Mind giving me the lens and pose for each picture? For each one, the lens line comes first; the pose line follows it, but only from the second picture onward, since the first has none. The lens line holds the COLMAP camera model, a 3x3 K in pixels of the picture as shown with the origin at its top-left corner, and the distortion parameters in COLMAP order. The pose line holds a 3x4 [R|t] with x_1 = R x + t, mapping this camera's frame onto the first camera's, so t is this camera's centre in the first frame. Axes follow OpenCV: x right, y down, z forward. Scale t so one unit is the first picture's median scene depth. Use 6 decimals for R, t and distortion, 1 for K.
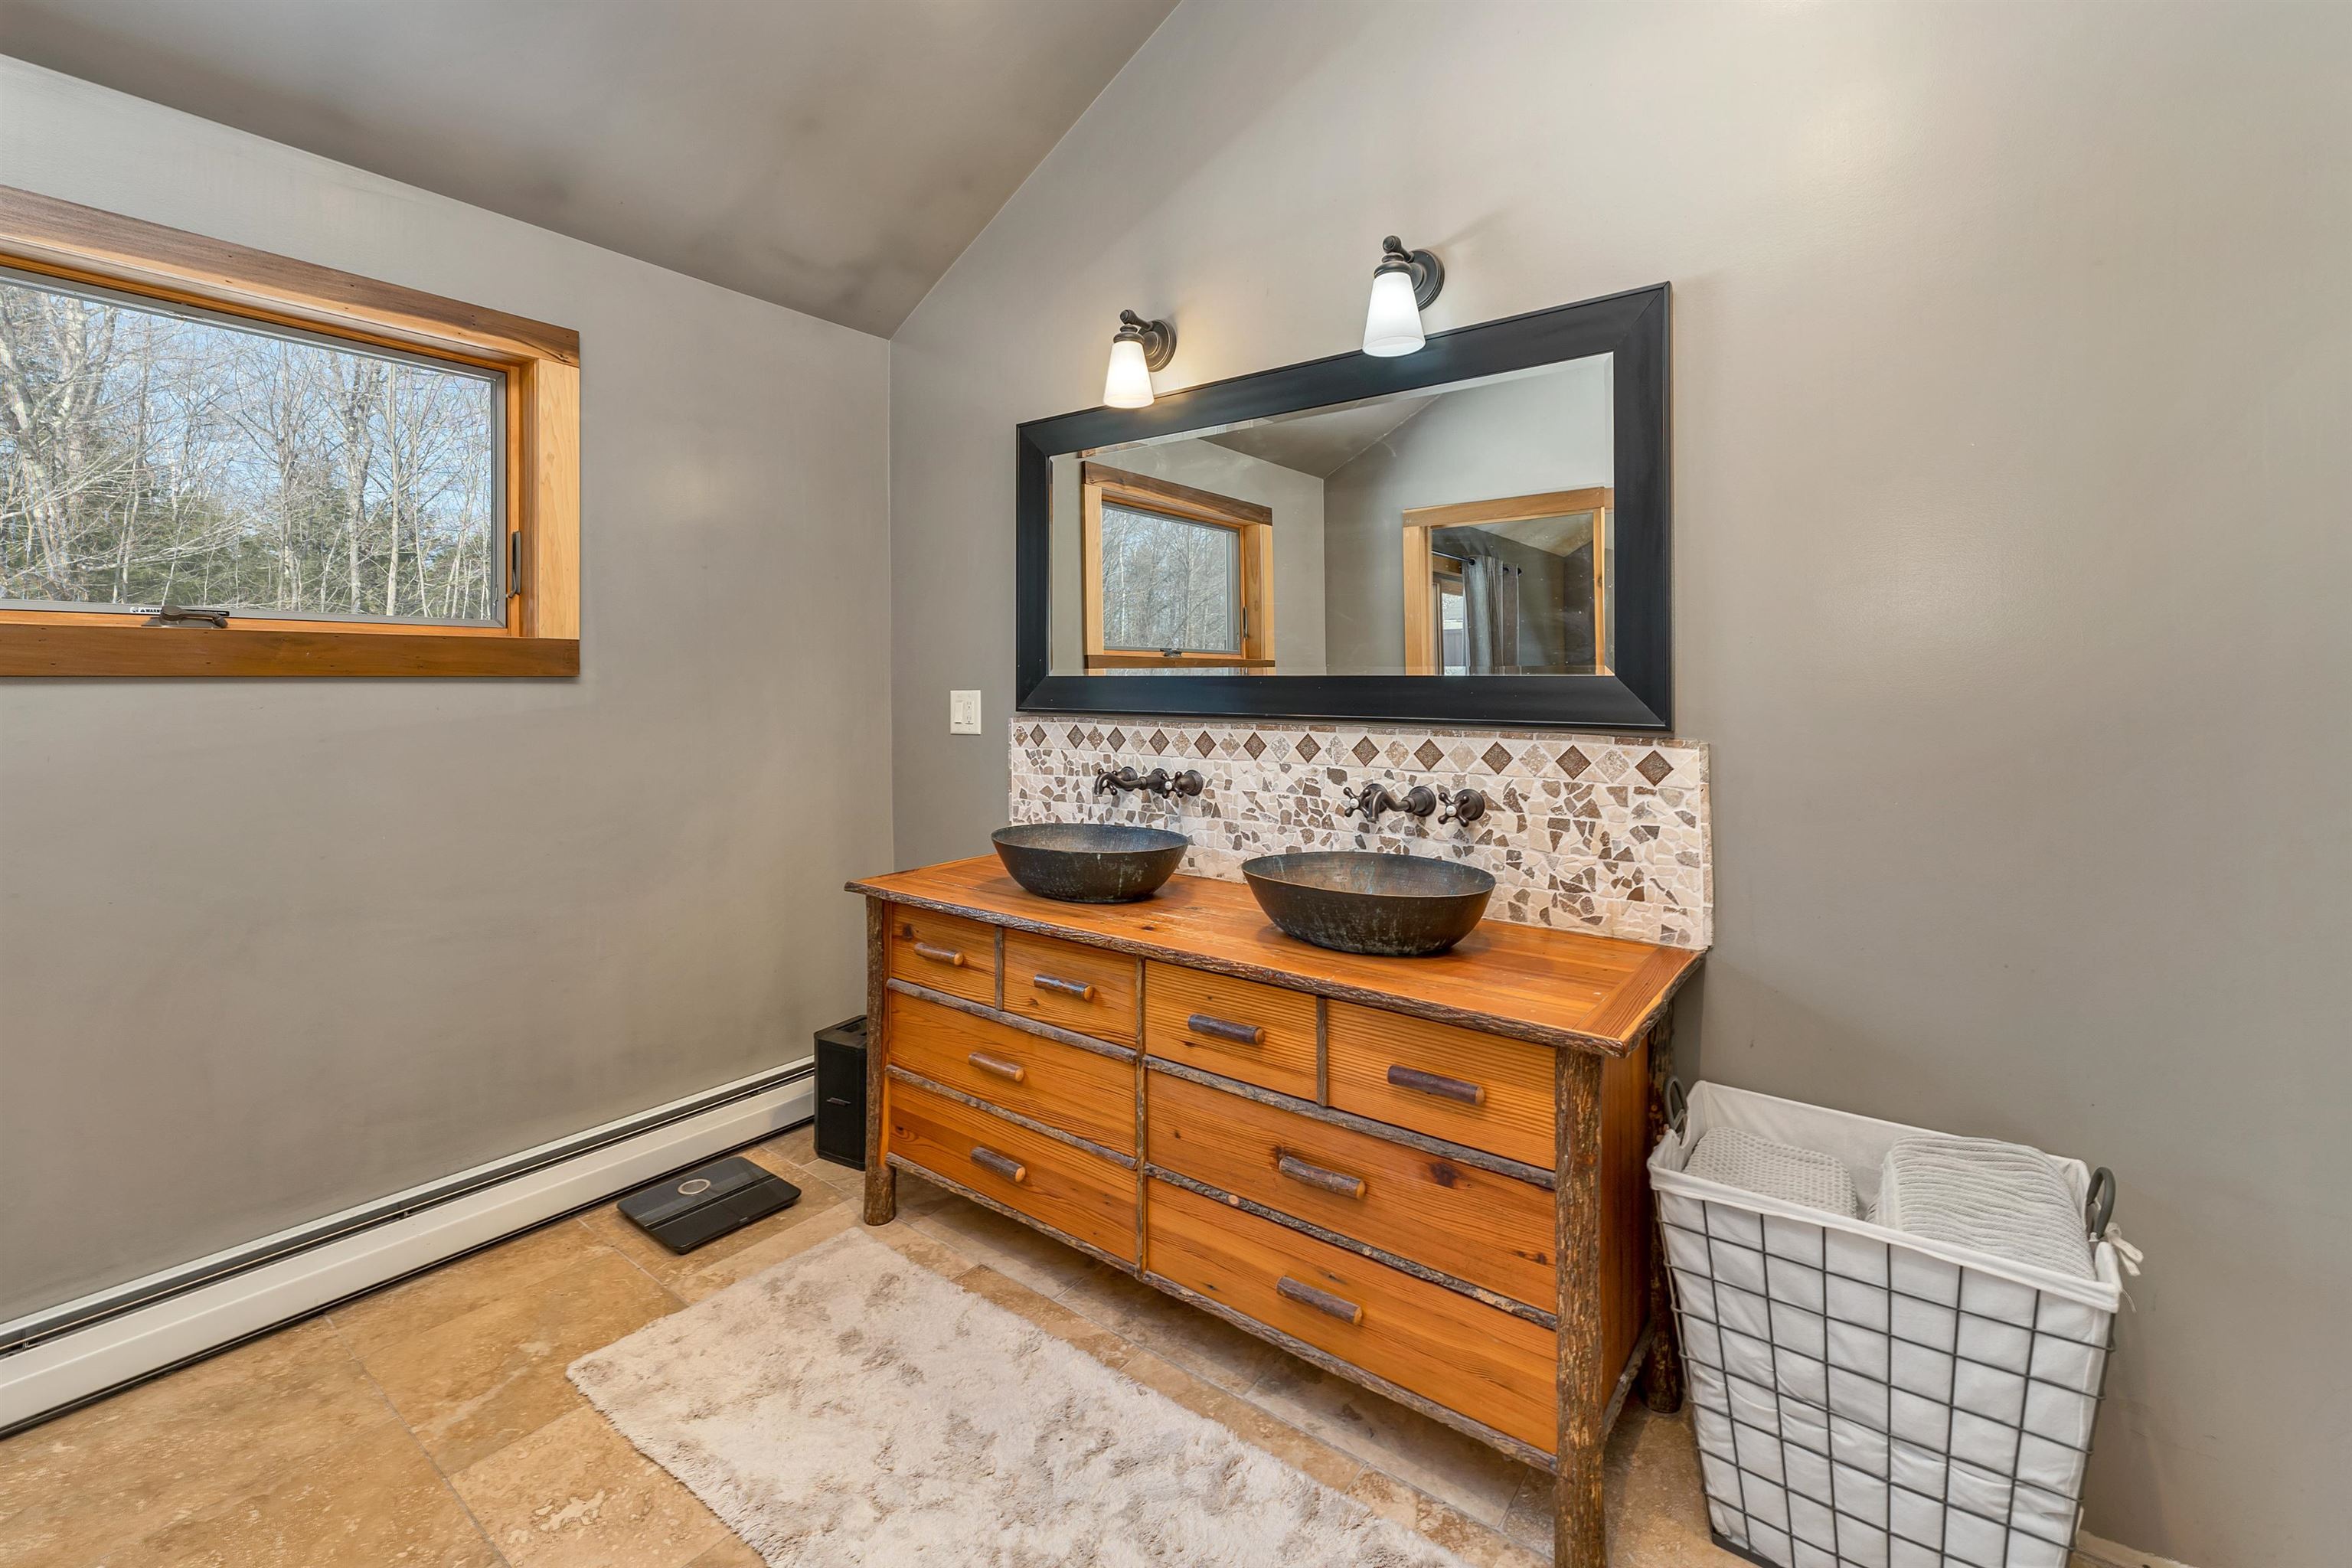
lens RADIAL K [[985.8, 0, 1165.5], [0, 985.8, 670.4], [0, 0, 1]] dist [0.001451, 0.000758]
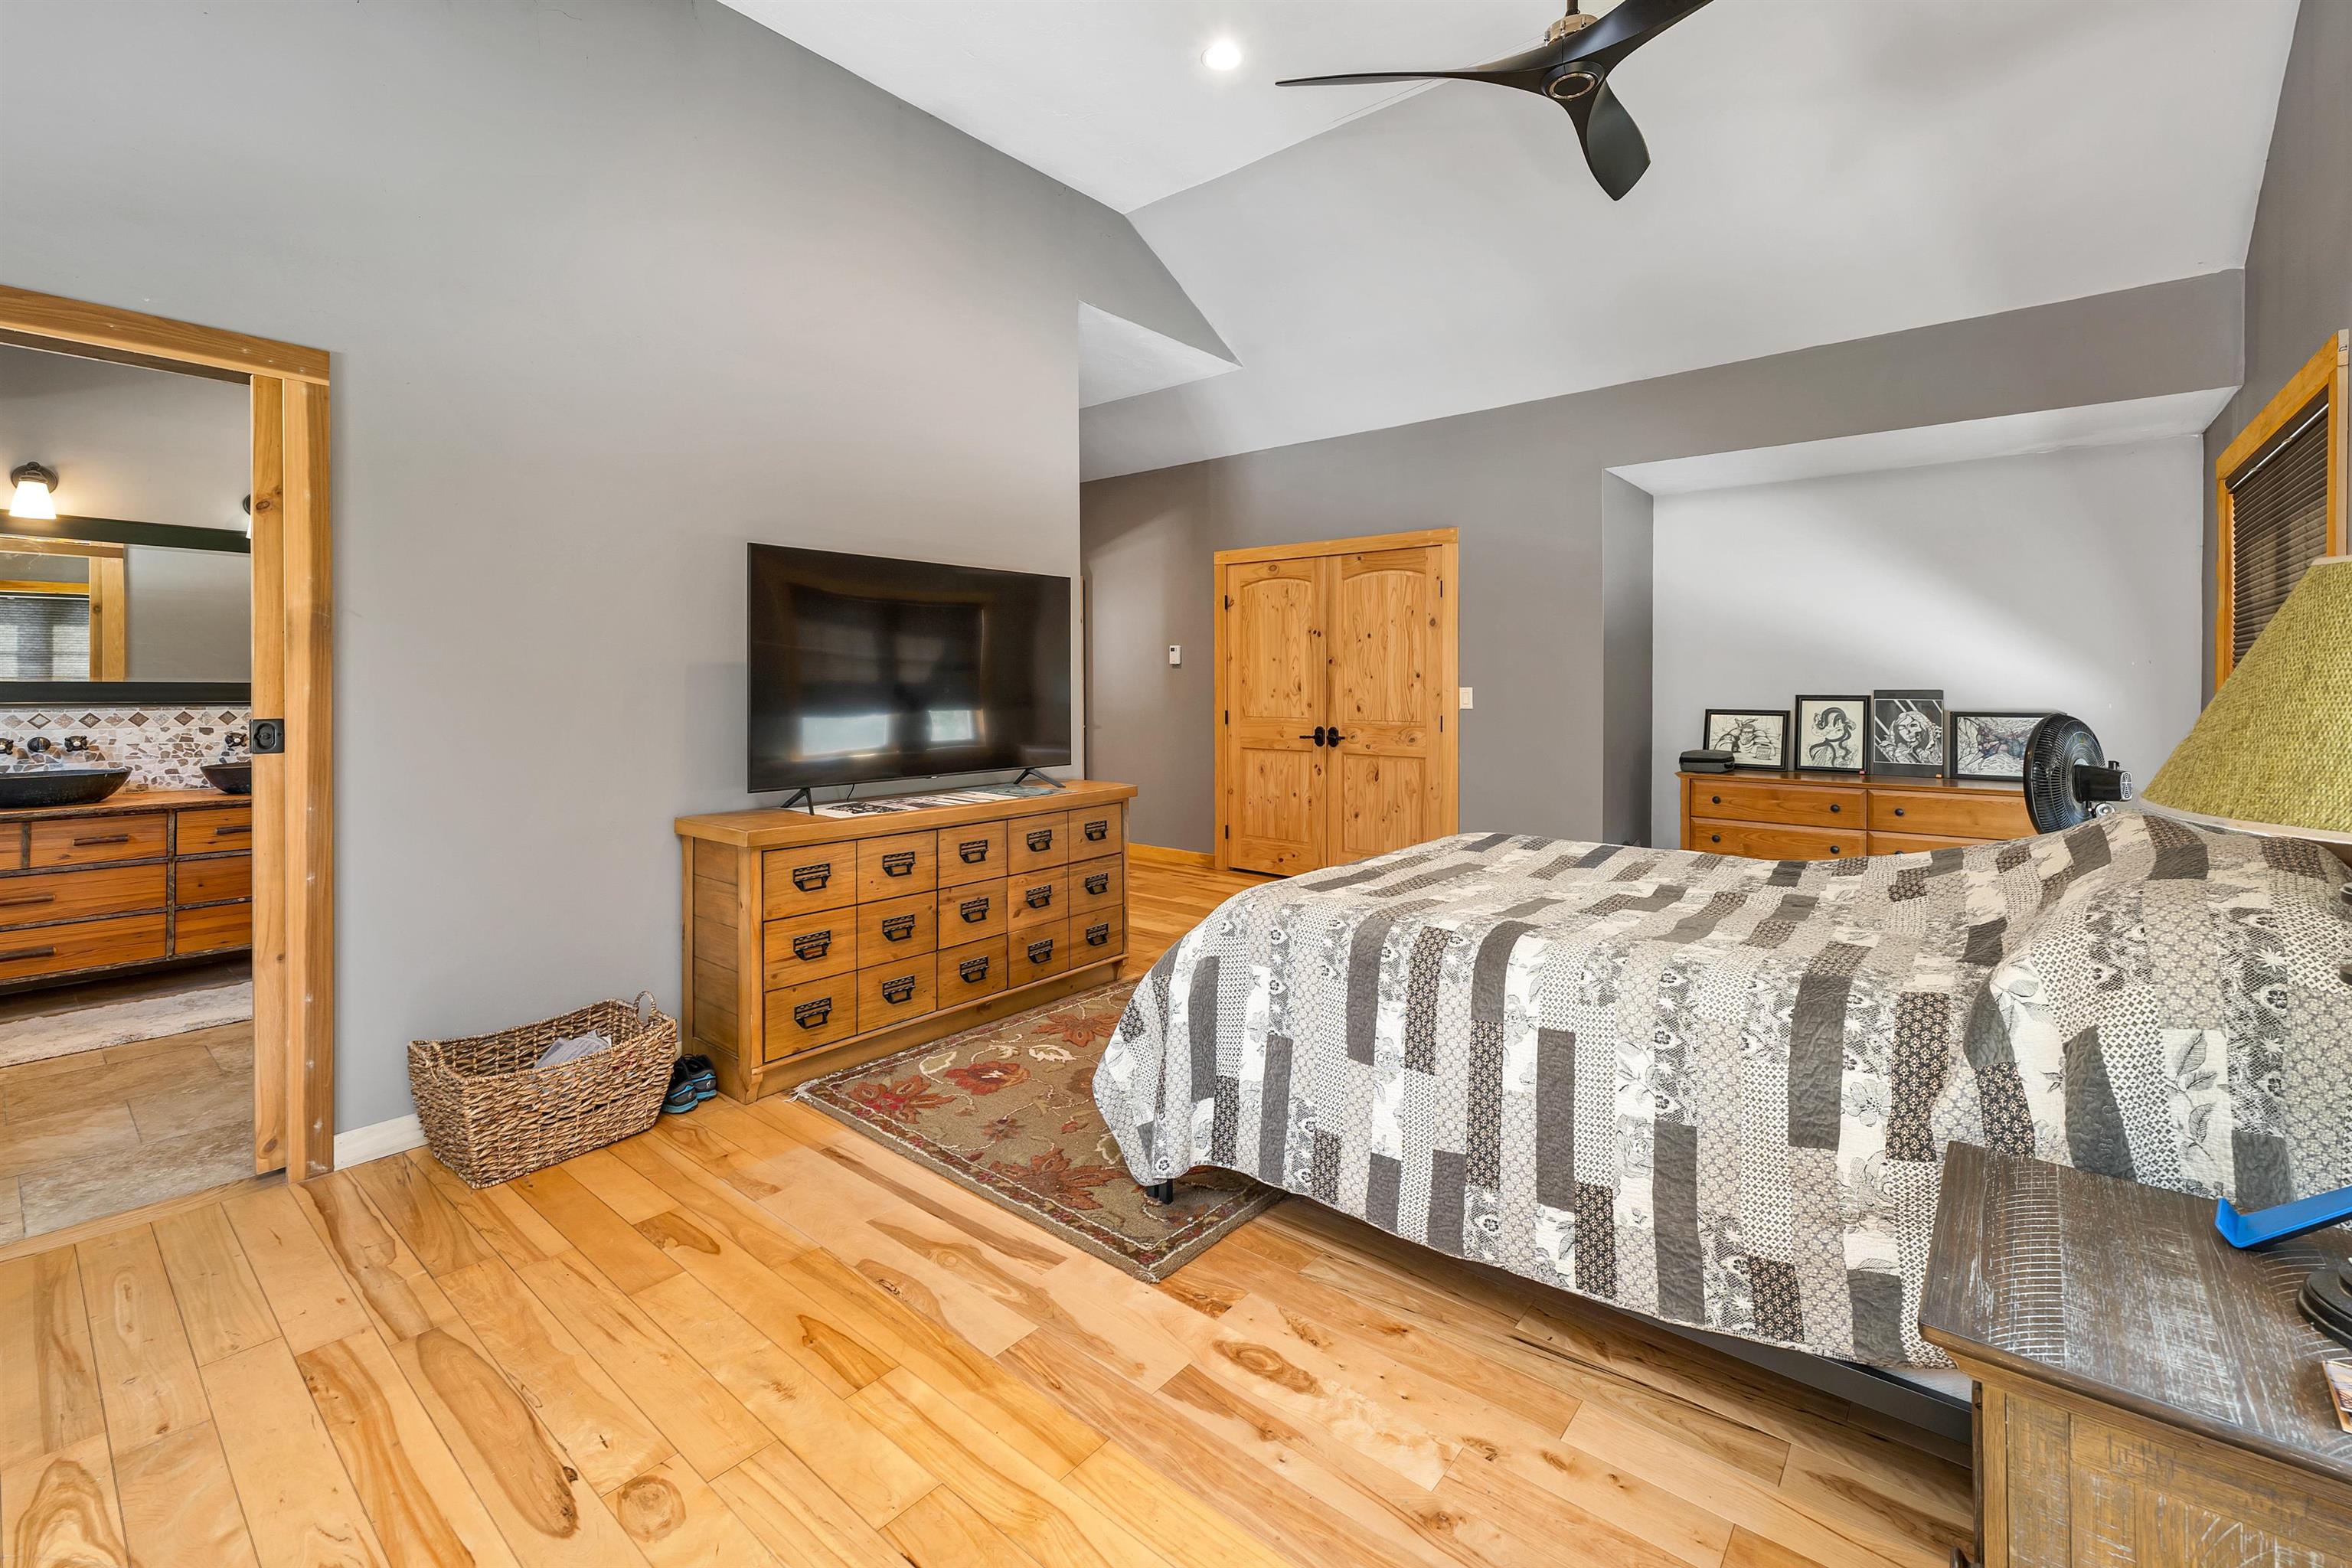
lens RADIAL K [[985.8, 0, 1145.1], [0, 985.8, 692.4], [0, 0, 1]] dist [0.001451, 0.000758]
pose [[0.050805, -0.002577, 0.998705, -1.747771], [-0.011198, 0.999932, 0.003150, -0.002156], [-0.998646, -0.011343, 0.050772, -1.045774]]
